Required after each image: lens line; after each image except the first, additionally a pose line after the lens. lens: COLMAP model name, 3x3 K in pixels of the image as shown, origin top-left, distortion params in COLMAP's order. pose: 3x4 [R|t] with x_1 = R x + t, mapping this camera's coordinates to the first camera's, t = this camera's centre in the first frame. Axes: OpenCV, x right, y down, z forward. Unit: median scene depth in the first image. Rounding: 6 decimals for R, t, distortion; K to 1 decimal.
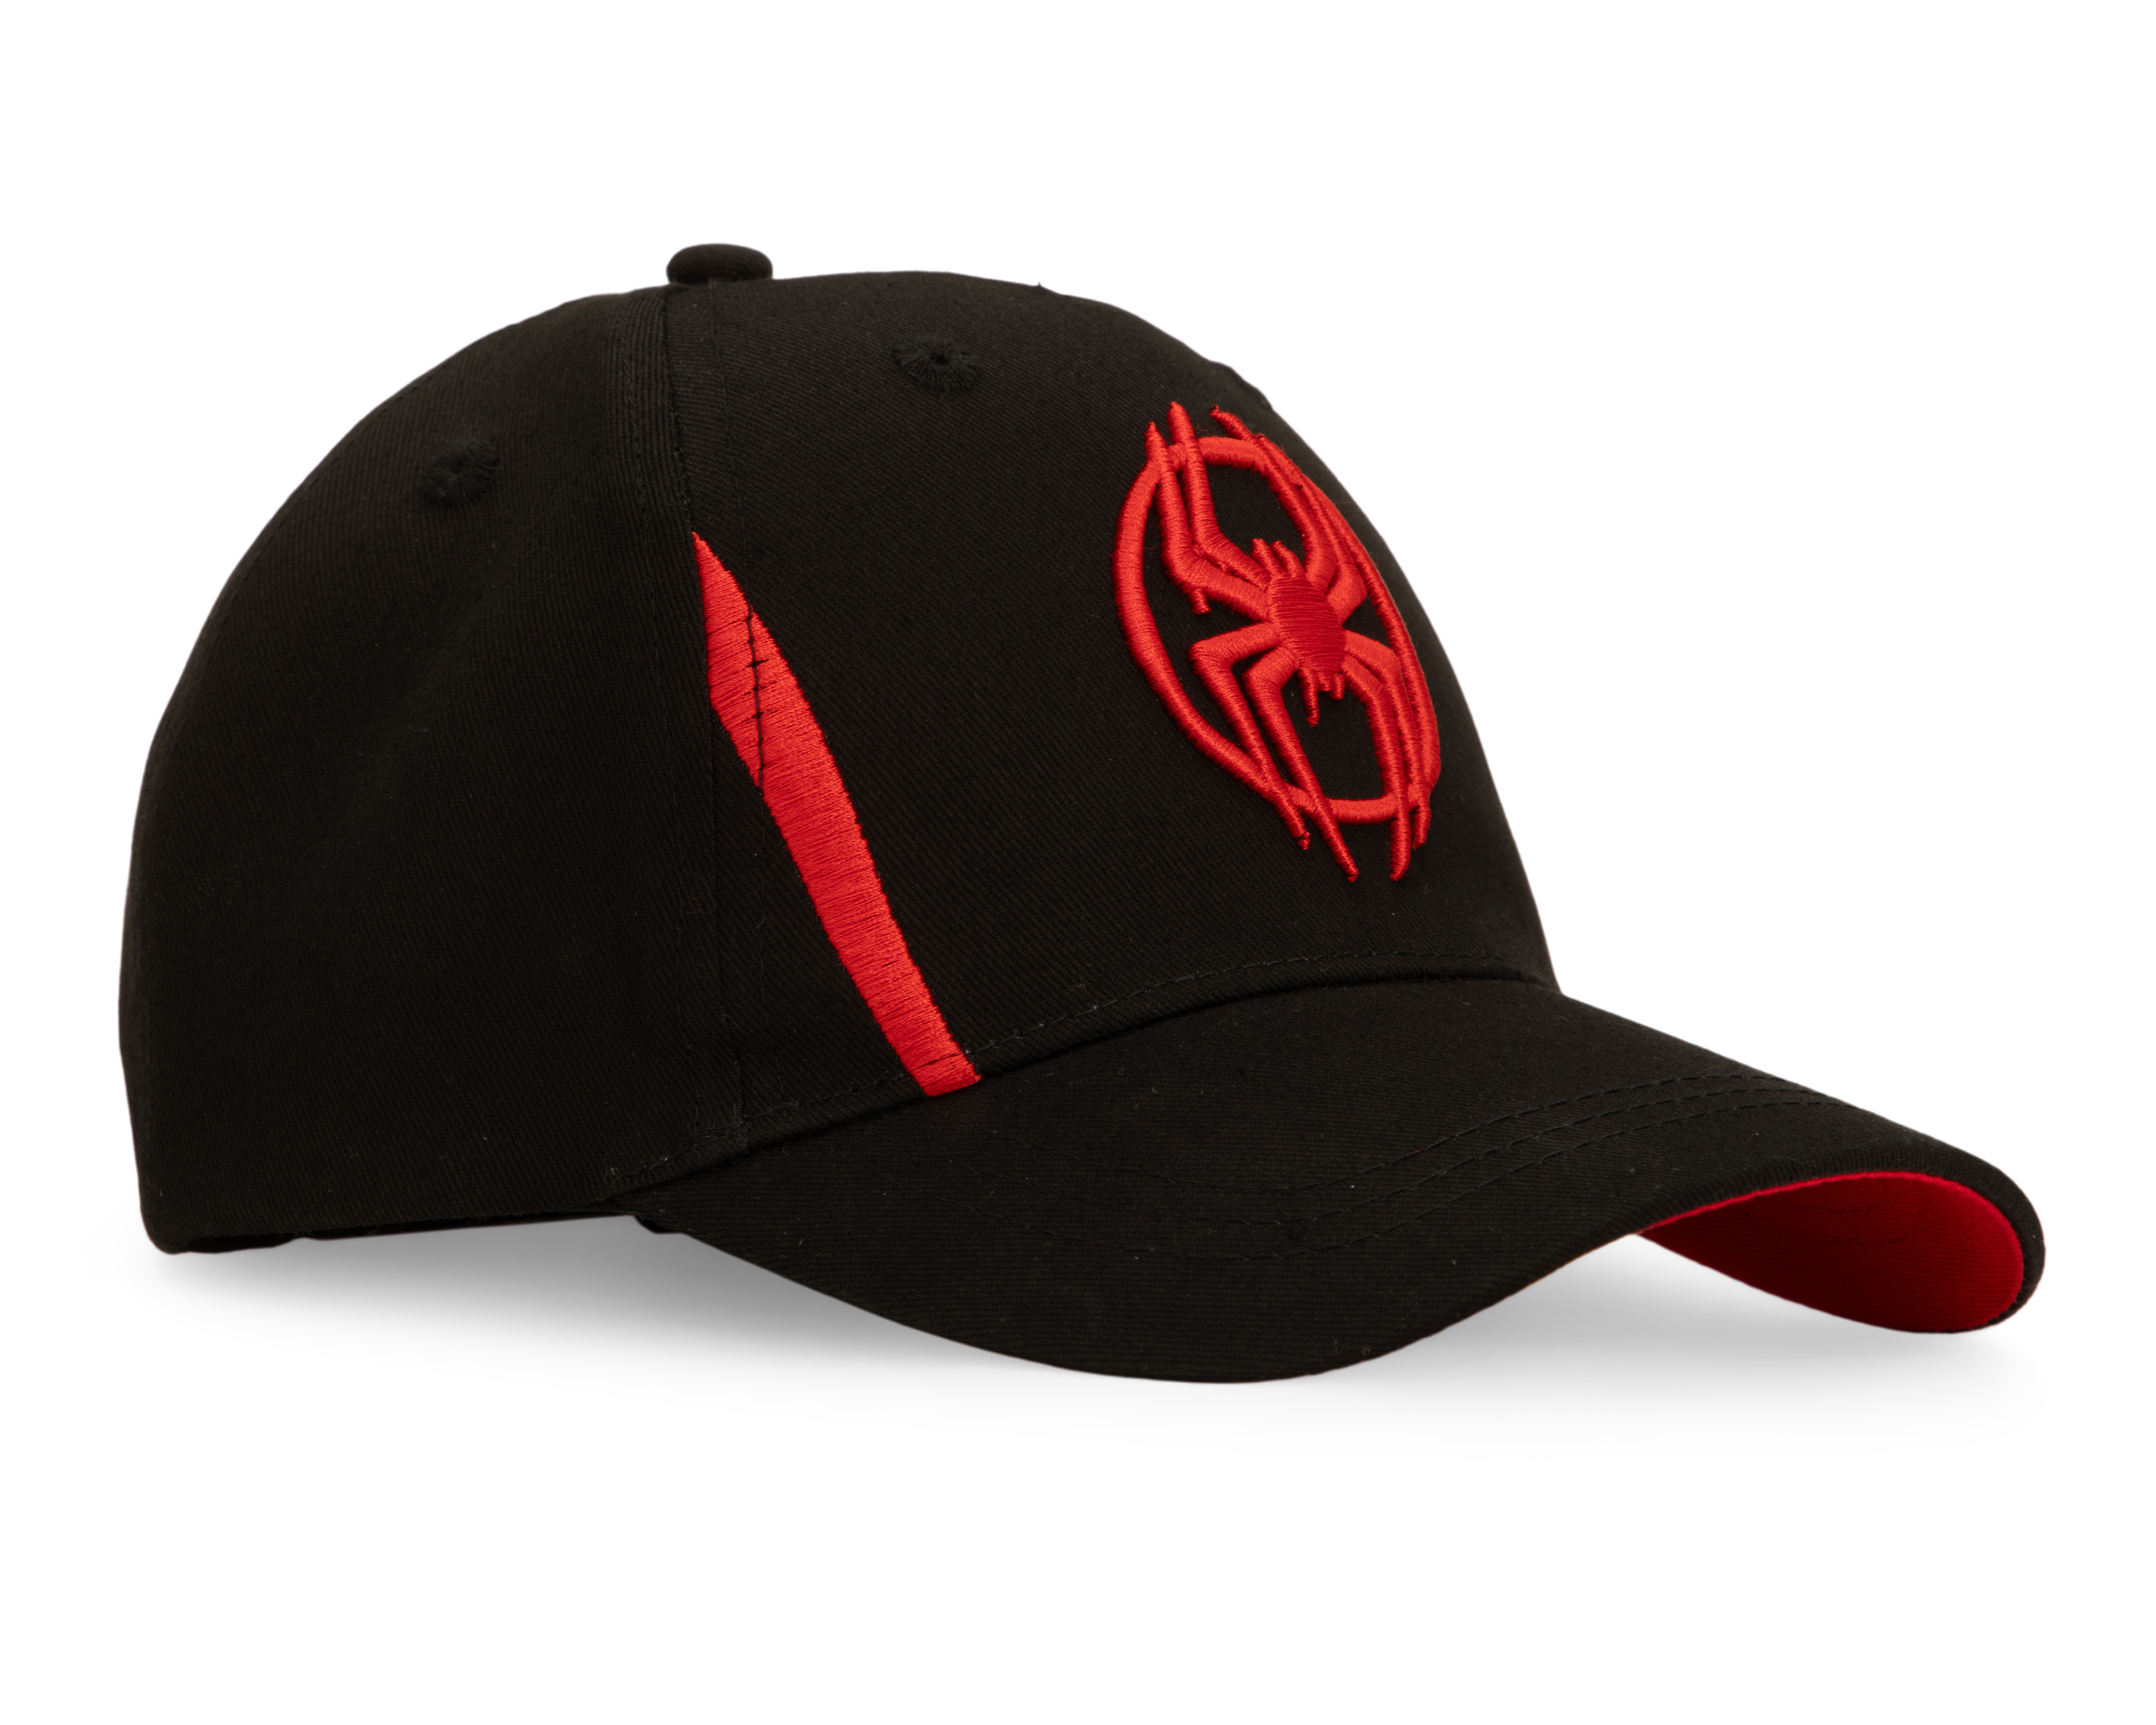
lens RADIAL K [[7949.2, 0, 1078.0], [0, 7949.2, 862.5], [0, 0, 1]] dist [-0.004169, -0.239742]
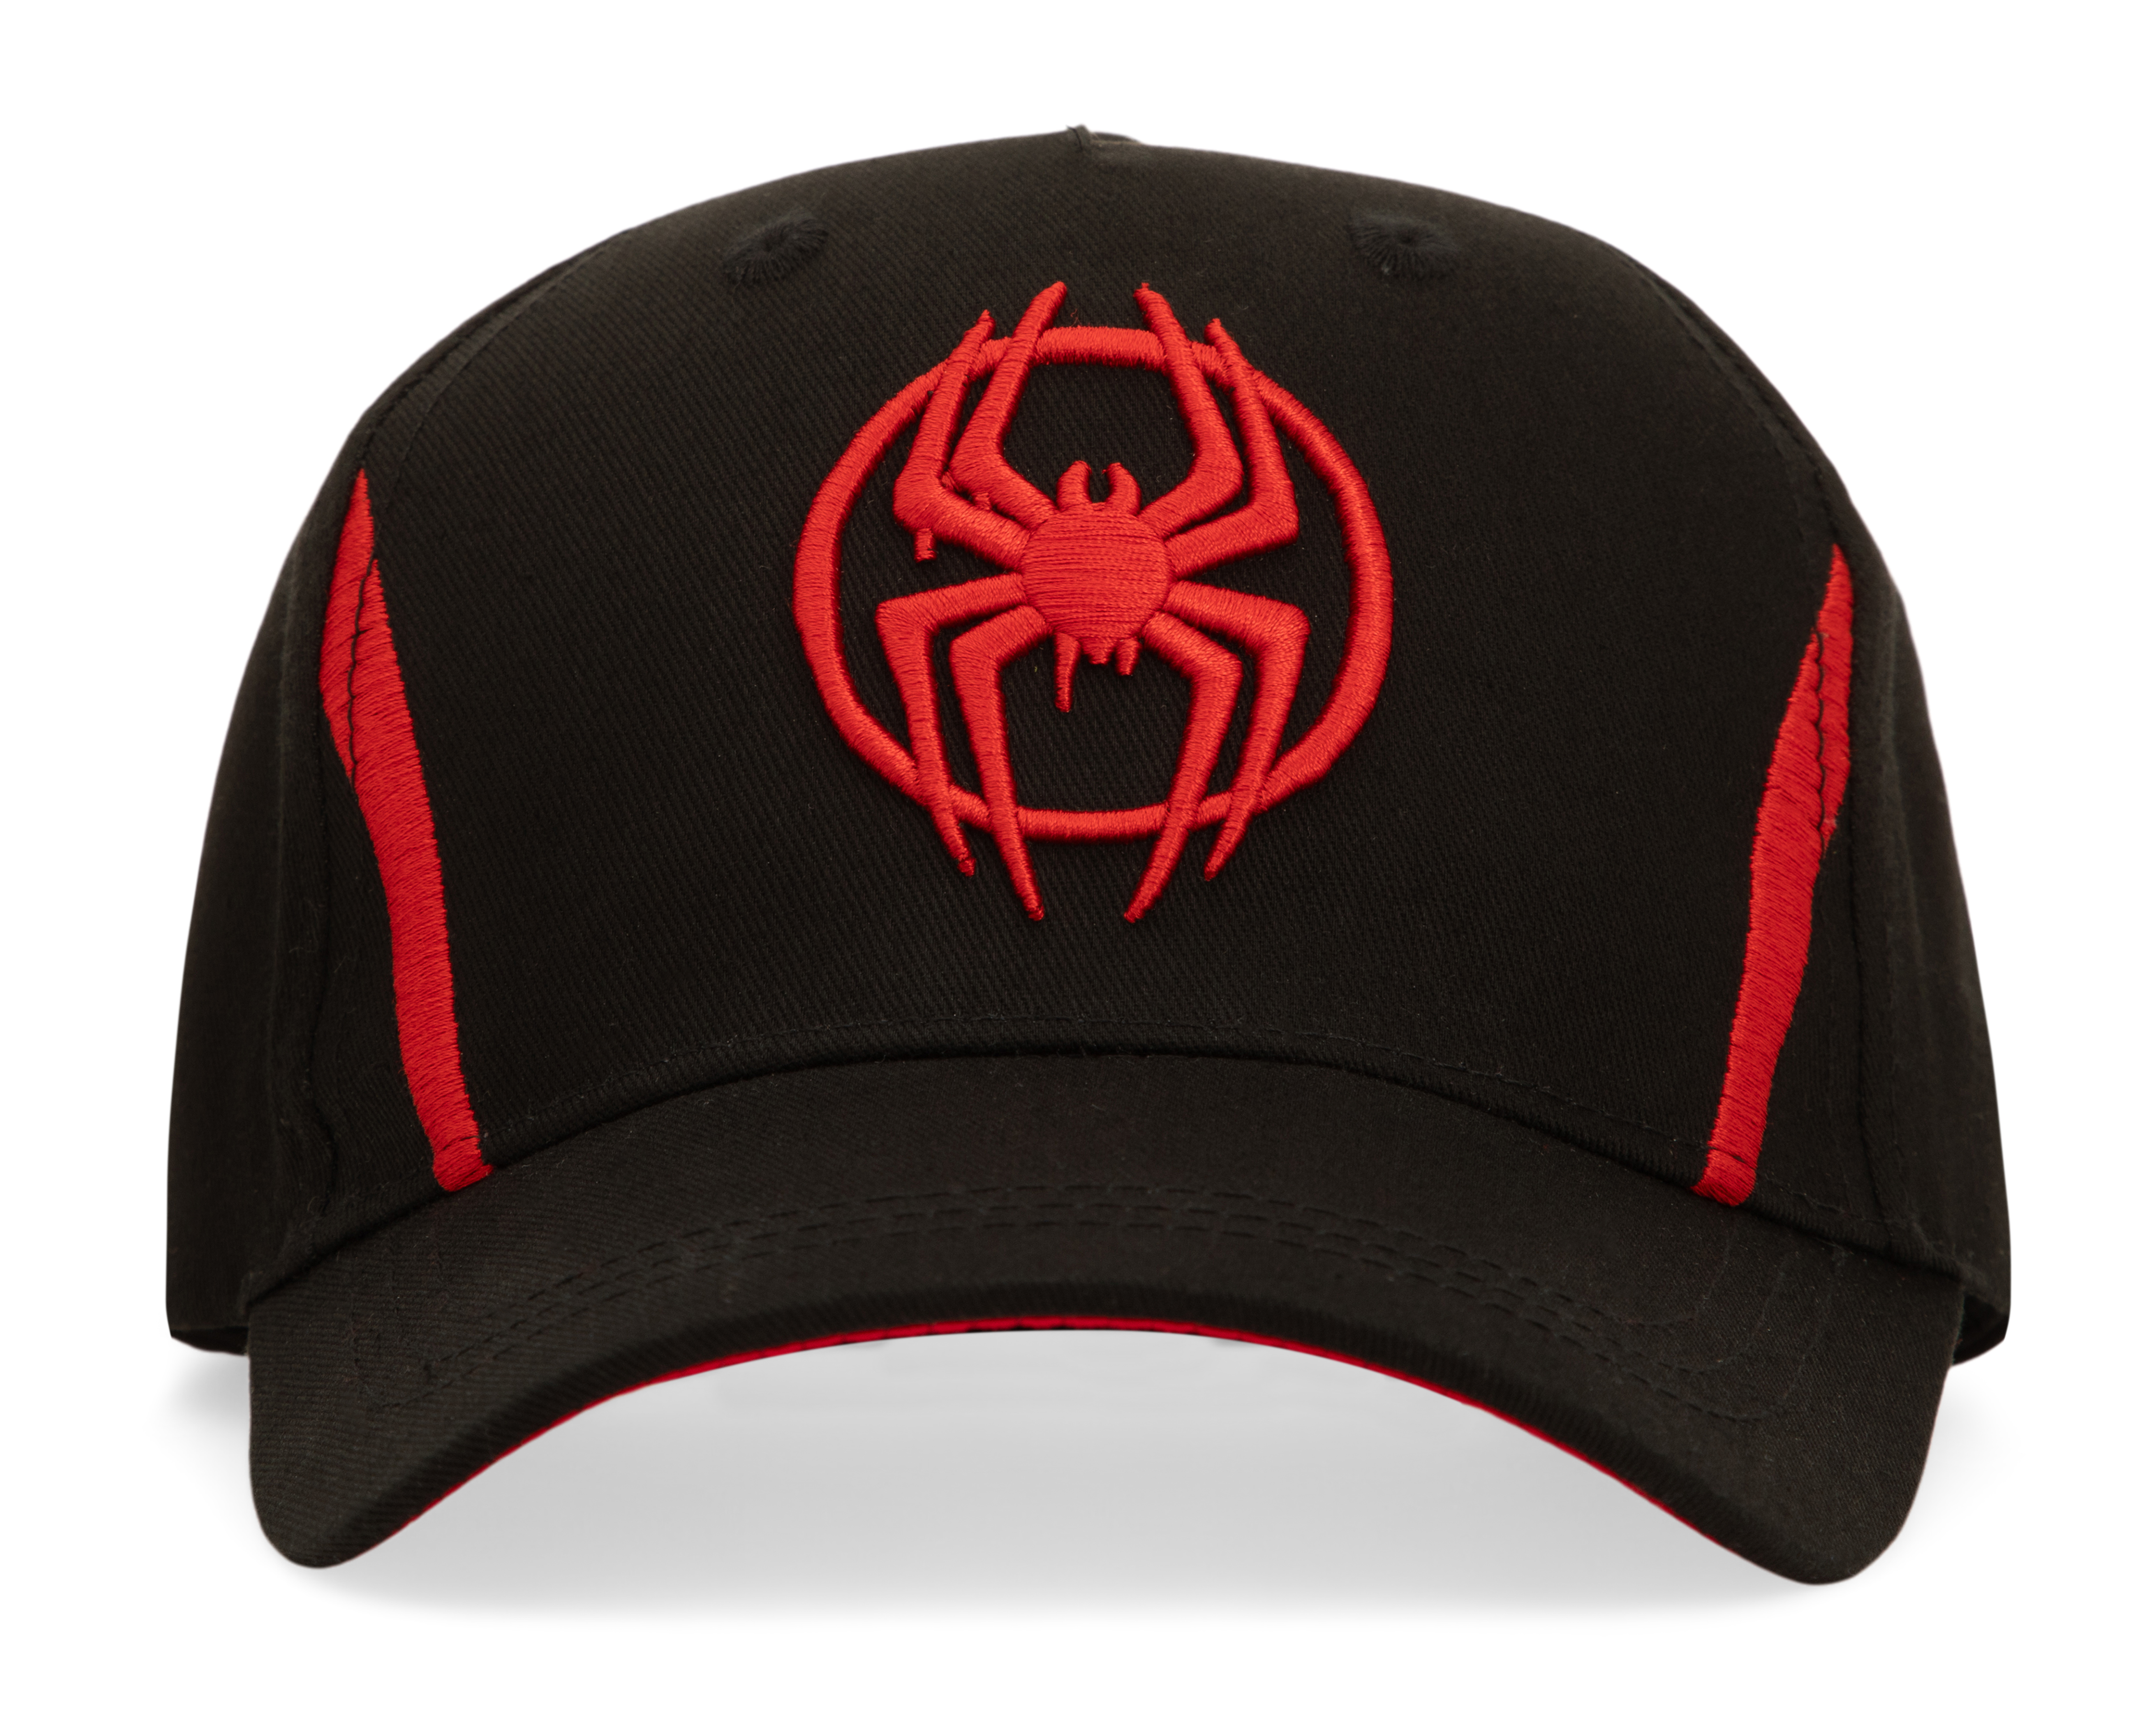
lens RADIAL K [[7949.2, 0, 1078.0], [0, 7949.2, 862.5], [0, 0, 1]] dist [-0.004169, -0.239742]
pose [[0.789893, 0.006500, -0.613210, 0.492232], [-0.008653, 0.999962, -0.000546, -0.002514], [0.613184, 0.005737, 0.789919, 0.416458]]
